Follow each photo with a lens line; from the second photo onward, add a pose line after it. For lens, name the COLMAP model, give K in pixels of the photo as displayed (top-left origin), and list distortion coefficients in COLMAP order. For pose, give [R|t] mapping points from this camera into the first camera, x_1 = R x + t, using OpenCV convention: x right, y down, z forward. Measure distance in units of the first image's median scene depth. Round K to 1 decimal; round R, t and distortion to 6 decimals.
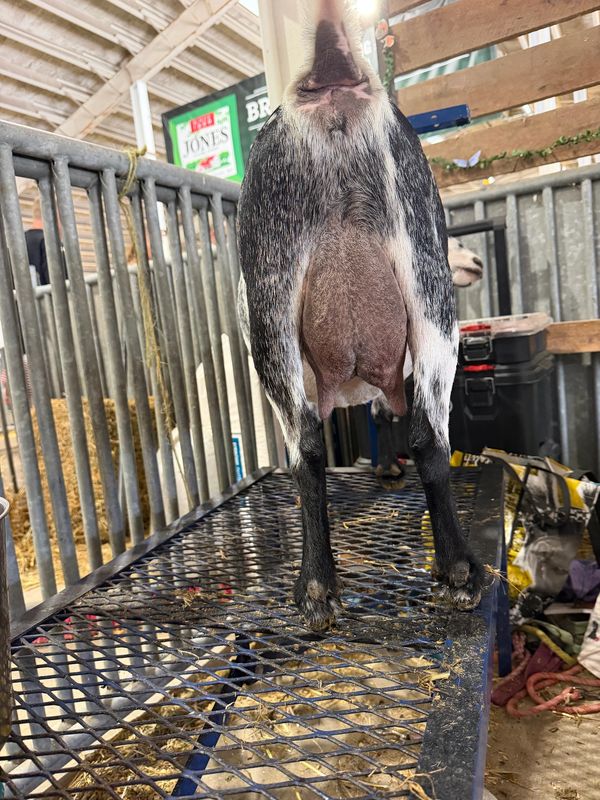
lens RADIAL K [[571.4, 0, 300.0], [0, 571.4, 400.0], [0, 0, 1]] dist [-0.015205, -0.001987]
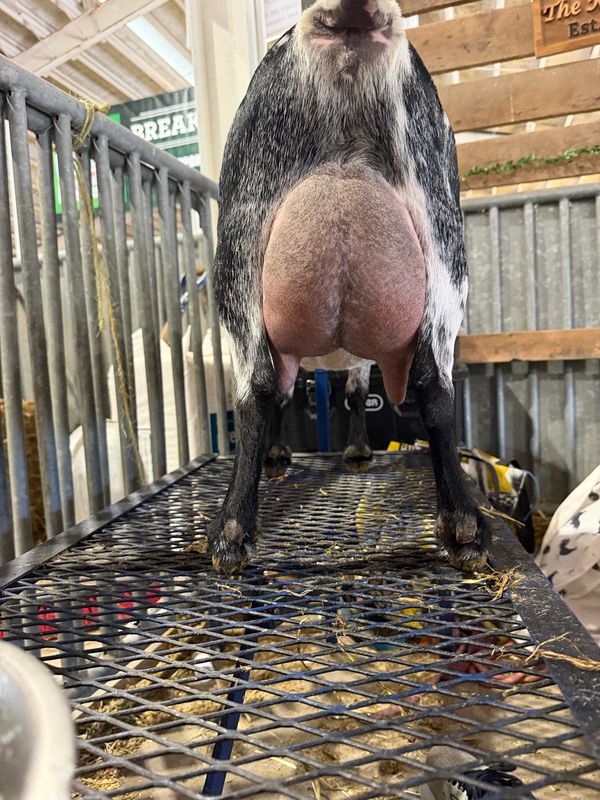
lens RADIAL K [[572.6, 0, 305.2], [0, 572.6, 401.5], [0, 0, 1]] dist [-0.012473, -0.005726]
pose [[0.972321, 0.037243, 0.230661, -0.094658], [-0.023540, 0.997806, -0.061878, 0.065804], [-0.232459, 0.054736, 0.971065, 0.023494]]
